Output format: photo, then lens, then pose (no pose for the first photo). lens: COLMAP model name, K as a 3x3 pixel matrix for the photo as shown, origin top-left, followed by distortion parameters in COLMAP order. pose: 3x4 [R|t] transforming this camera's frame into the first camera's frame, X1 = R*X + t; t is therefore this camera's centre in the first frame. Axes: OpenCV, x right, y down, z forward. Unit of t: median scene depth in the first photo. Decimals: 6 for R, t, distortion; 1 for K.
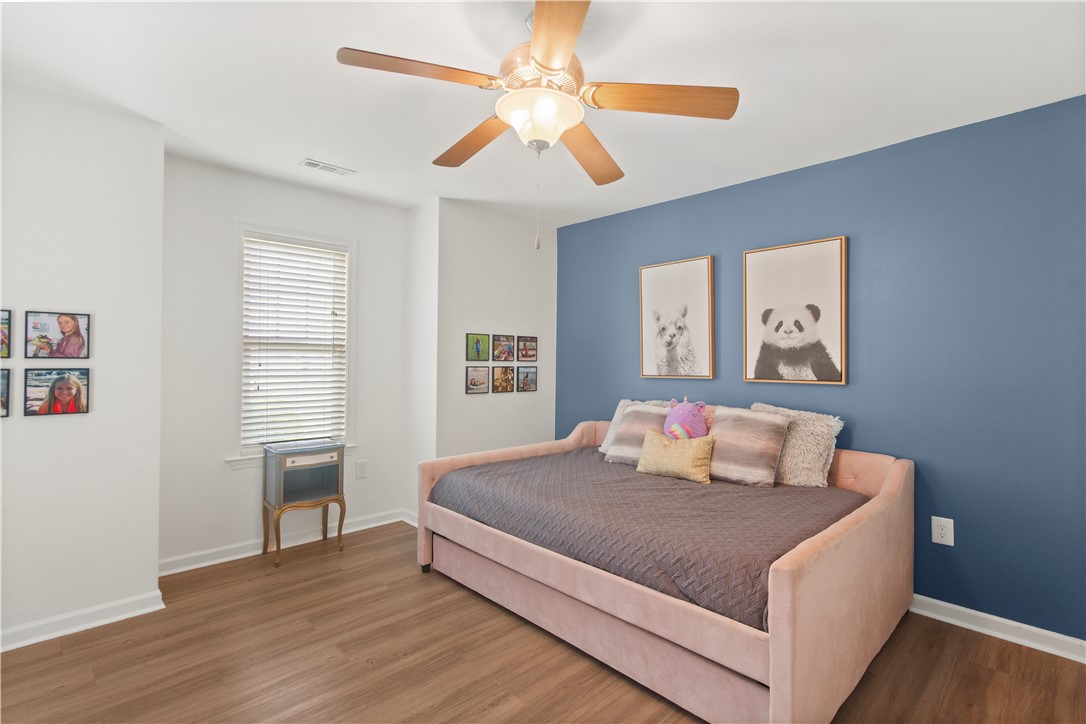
lens RADIAL K [[508.8, 0, 555.5], [0, 508.8, 360.8], [0, 0, 1]] dist [0.011620, 0.000174]
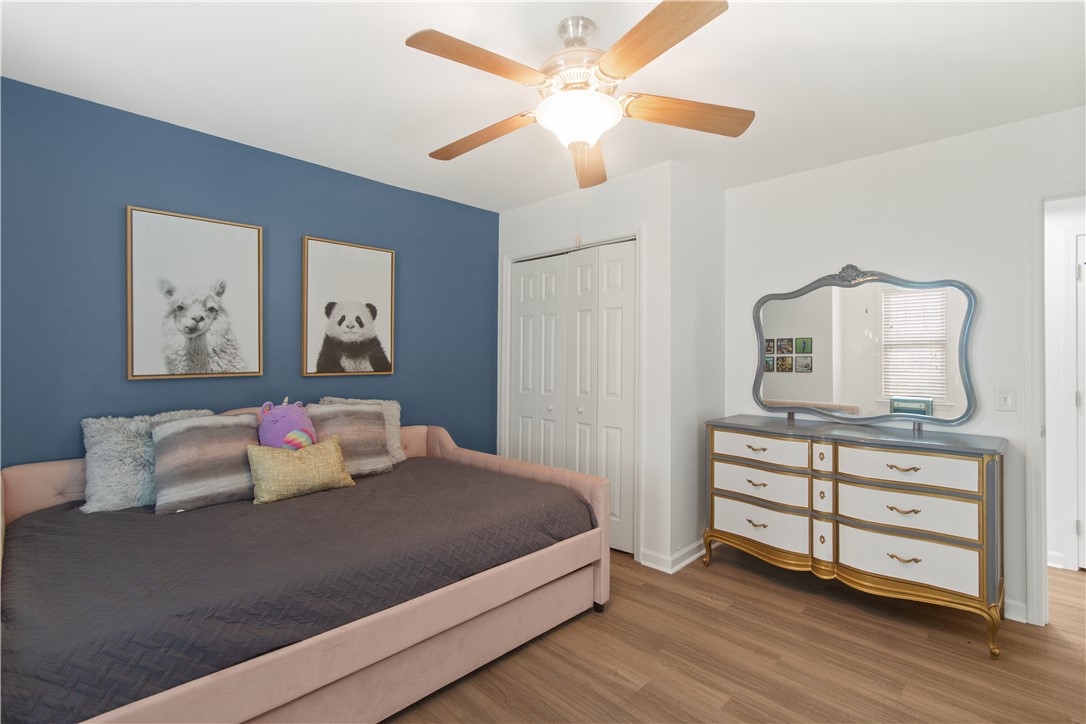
lens RADIAL K [[512.5, 0, 543.7], [0, 512.5, 351.0], [0, 0, 1]] dist [0.003395, 0.000767]
pose [[-0.017648, 0.009170, 0.999802, -0.579000], [-0.001662, 0.999956, -0.009201, 0.002521], [-0.999843, -0.001824, -0.017632, 0.592720]]
